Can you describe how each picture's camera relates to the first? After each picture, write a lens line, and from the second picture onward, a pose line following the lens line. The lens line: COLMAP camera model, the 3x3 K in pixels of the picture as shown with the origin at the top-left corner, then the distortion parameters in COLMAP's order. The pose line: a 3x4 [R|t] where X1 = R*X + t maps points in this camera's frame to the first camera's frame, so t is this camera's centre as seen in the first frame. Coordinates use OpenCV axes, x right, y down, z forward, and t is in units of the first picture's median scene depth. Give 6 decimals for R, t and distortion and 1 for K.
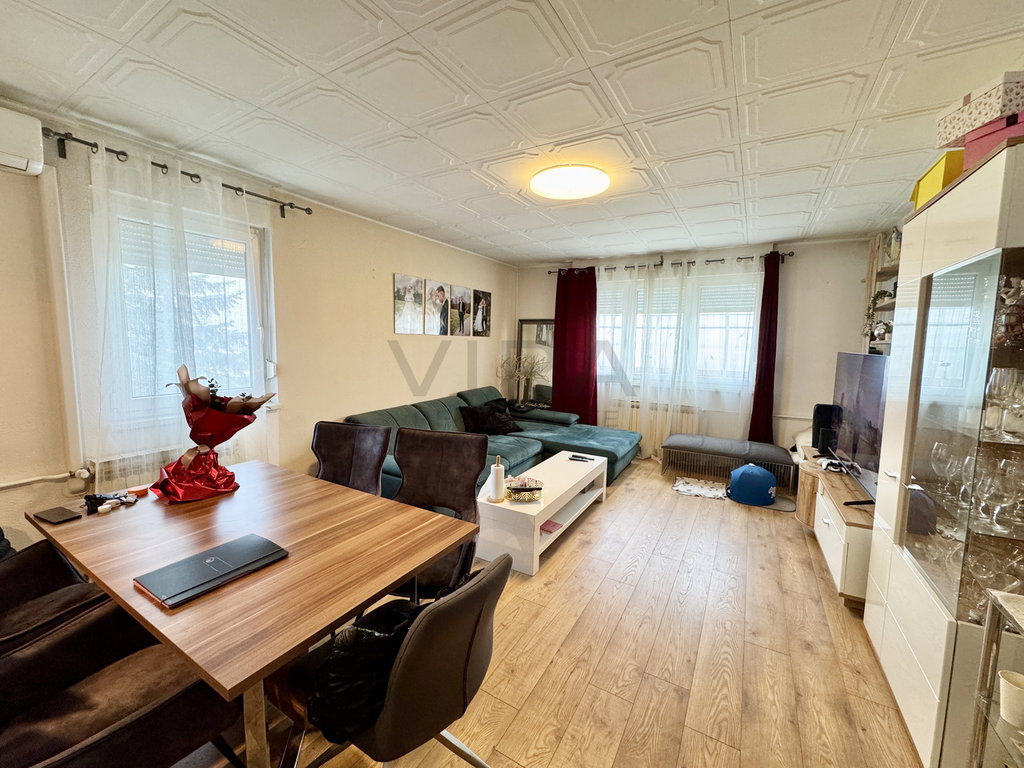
lens RADIAL K [[410.9, 0, 512.0], [0, 410.9, 384.0], [0, 0, 1]] dist [-0.002613, -0.000575]
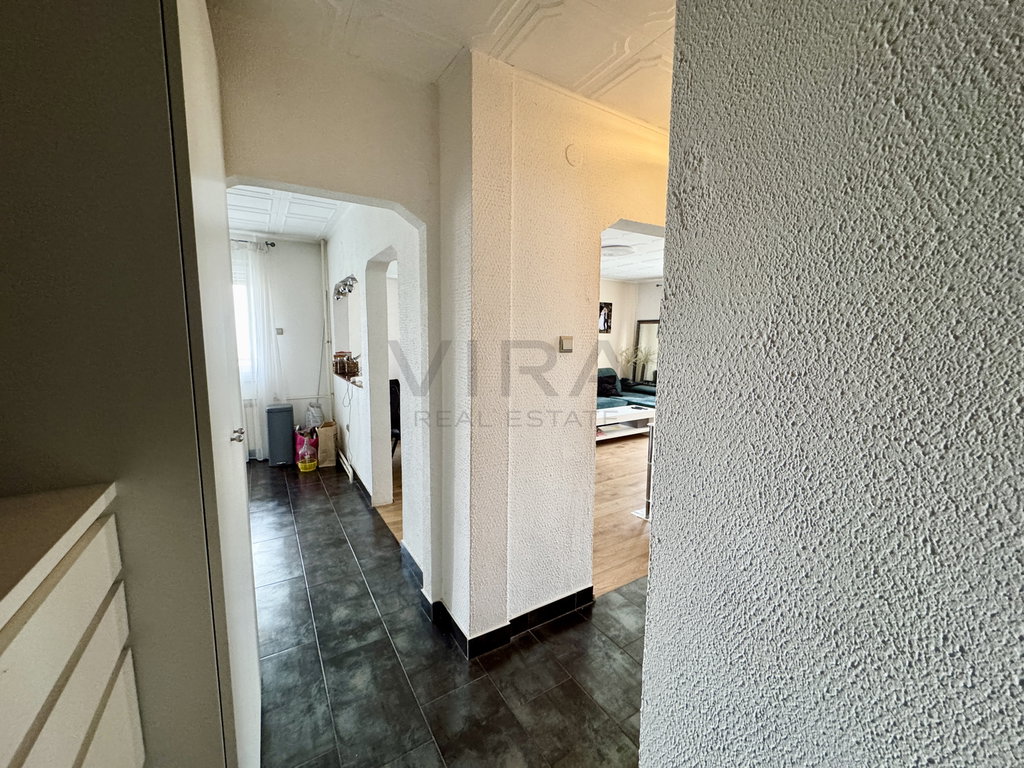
lens RADIAL K [[410.9, 0, 512.0], [0, 410.9, 384.0], [0, 0, 1]] dist [-0.002613, -0.000575]
pose [[0.884319, 0.044380, -0.464768, 0.435271], [-0.041337, 0.999005, 0.016740, 0.071811], [0.465049, 0.004408, 0.885274, -0.595944]]
